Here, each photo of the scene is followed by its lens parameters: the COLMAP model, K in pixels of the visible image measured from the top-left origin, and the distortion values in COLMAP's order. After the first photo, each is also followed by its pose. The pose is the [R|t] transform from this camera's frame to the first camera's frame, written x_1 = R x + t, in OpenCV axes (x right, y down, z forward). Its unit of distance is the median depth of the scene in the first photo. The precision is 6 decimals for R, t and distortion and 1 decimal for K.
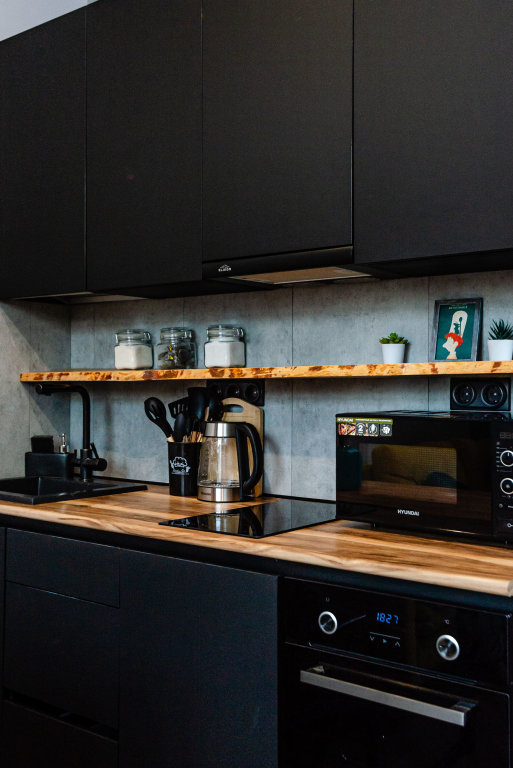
lens RADIAL K [[817.9, 0, 237.6], [0, 817.9, 383.2], [0, 0, 1]] dist [0.027688, 0.007478]
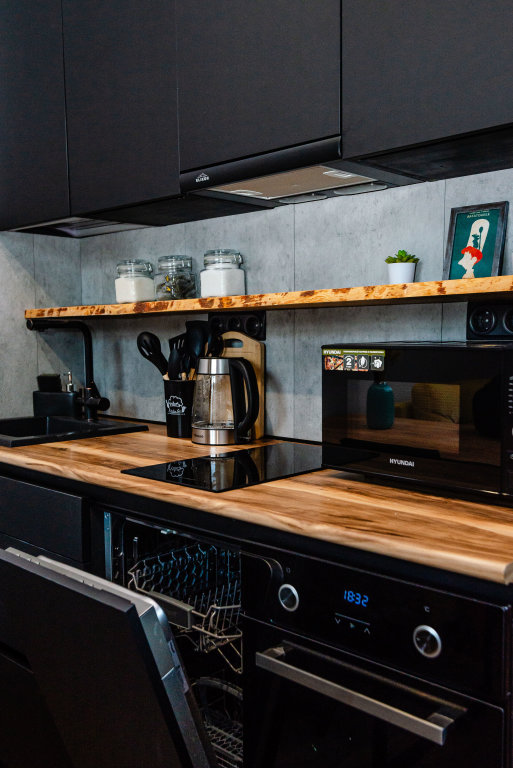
lens RADIAL K [[724.2, 0, 245.2], [0, 724.2, 403.4], [0, 0, 1]] dist [0.030224, -0.003592]
pose [[0.994811, -0.001765, -0.101726, 0.095914], [0.012126, 0.994779, 0.101329, 0.016921], [0.101016, -0.102037, 0.989638, 0.202187]]
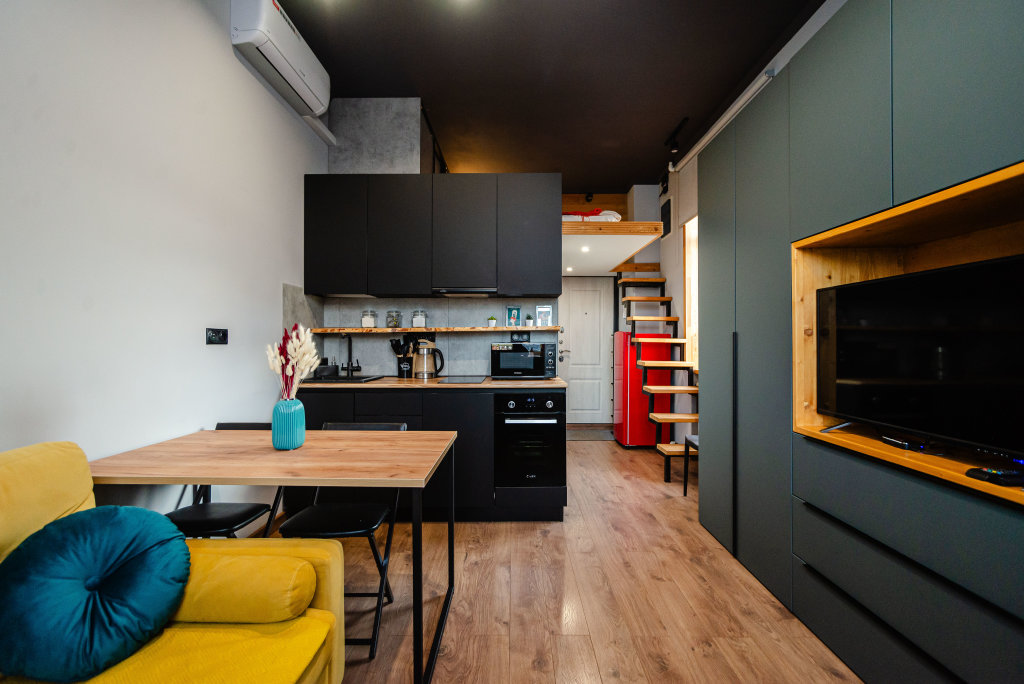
lens RADIAL K [[444.6, 0, 512.0], [0, 444.6, 342.0], [0, 0, 1]] dist [-0.017797, 0.000006]
pose [[0.789515, -0.005841, 0.613703, -0.674177], [0.001931, 0.999973, 0.007033, 0.018471], [-0.613728, -0.004368, 0.789506, -0.282543]]
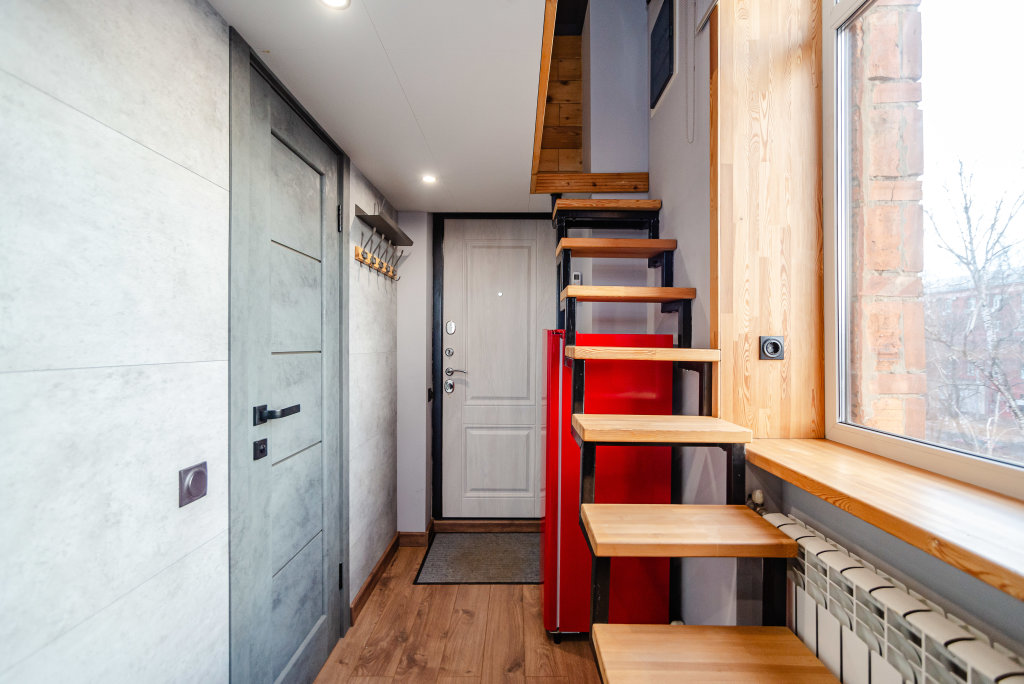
lens RADIAL K [[456.0, 0, 512.0], [0, 456.0, 342.0], [0, 0, 1]] dist [-0.017405, 0.000048]
pose [[0.791610, 0.003368, 0.611017, 0.477378], [-0.003114, 0.999994, -0.001478, 0.010384], [-0.611019, -0.000733, 0.791616, 0.442438]]
